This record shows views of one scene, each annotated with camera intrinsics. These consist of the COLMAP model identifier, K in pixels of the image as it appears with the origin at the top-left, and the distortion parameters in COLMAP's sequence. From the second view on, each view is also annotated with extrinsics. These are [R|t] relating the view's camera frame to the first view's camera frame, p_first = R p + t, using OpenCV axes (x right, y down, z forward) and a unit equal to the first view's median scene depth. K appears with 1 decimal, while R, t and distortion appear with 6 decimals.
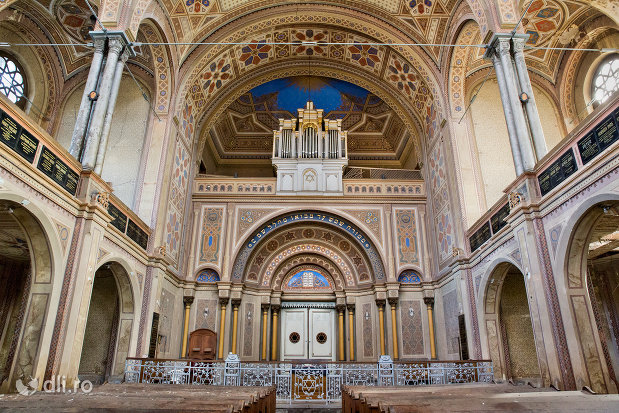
lens RADIAL K [[419.0, 0, 312.2], [0, 419.0, 203.9], [0, 0, 1]] dist [-0.125218, 0.084216]
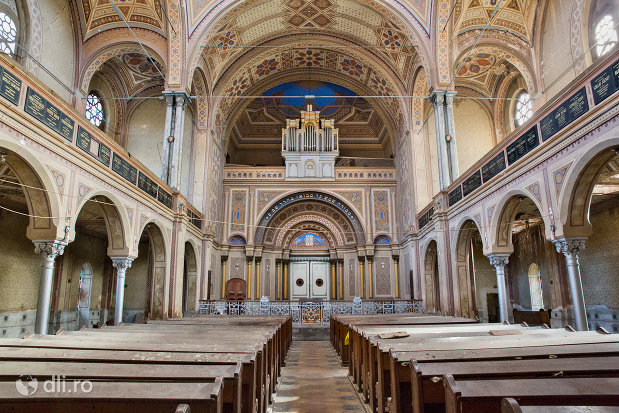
lens RADIAL K [[419.0, 0, 314.8], [0, 419.0, 204.8], [0, 0, 1]] dist [-0.125218, 0.084216]
pose [[0.999954, -0.006252, 0.007298, -0.001508], [0.005092, 0.988764, 0.149396, -0.148880], [-0.008150, -0.149351, 0.988751, -0.357551]]
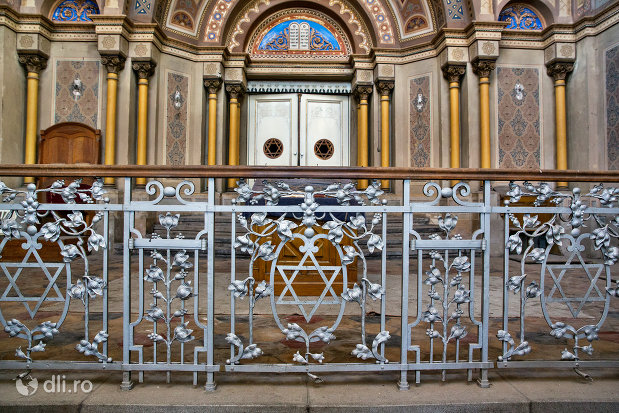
lens RADIAL K [[419.0, 0, 309.9], [0, 419.0, 193.0], [0, 0, 1]] dist [-0.125218, 0.084216]
pose [[0.999771, 0.004346, 0.020939, -0.007060], [-0.011362, 0.937459, 0.347910, 0.203192], [-0.018117, -0.348068, 0.937294, 0.508992]]
